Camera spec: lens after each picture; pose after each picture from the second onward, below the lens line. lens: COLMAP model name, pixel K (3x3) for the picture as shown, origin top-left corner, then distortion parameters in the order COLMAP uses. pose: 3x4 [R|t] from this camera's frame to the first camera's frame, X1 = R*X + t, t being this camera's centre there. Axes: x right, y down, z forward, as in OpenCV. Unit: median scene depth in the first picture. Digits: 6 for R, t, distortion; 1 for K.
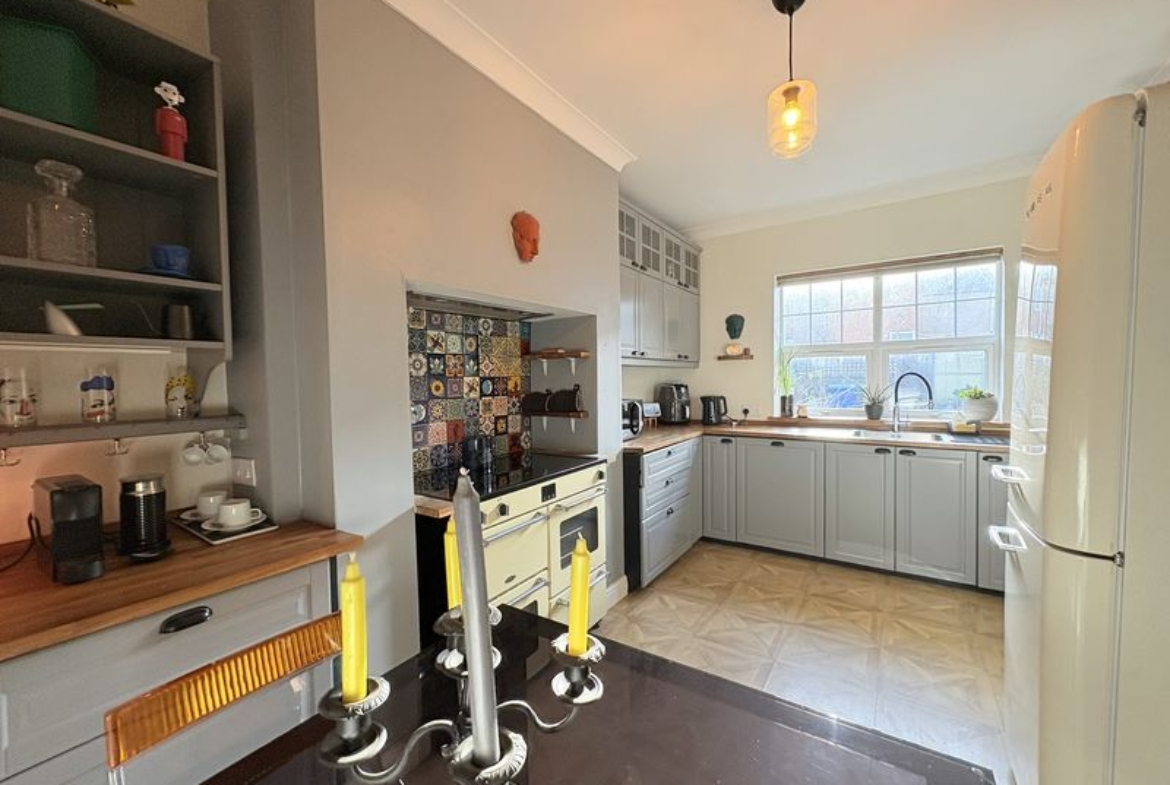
lens RADIAL K [[467.2, 0, 582.6], [0, 467.2, 392.8], [0, 0, 1]] dist [0.002047, -0.000287]
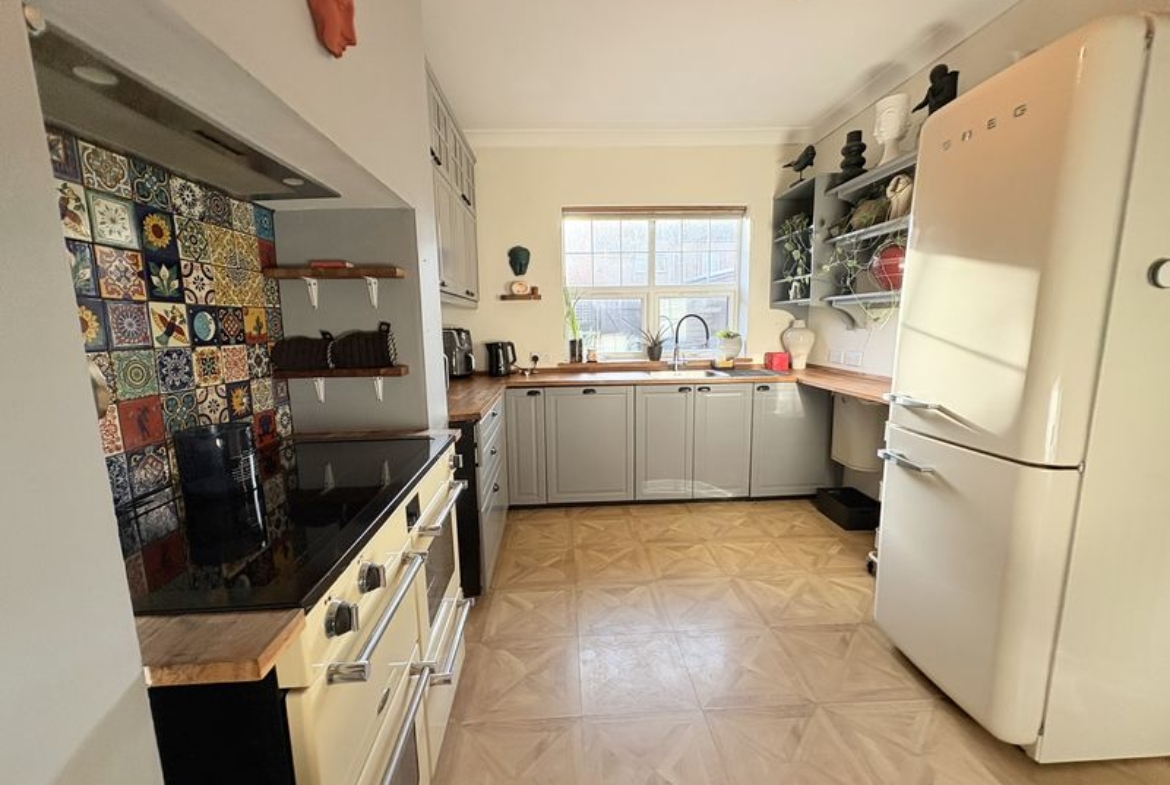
lens RADIAL K [[467.2, 0, 584.2], [0, 467.2, 393.5], [0, 0, 1]] dist [0.002047, -0.000287]
pose [[0.799327, -0.086917, 0.594577, -0.161984], [0.024553, 0.993381, 0.112208, 0.011451], [-0.600395, -0.075092, 0.796171, 0.316033]]
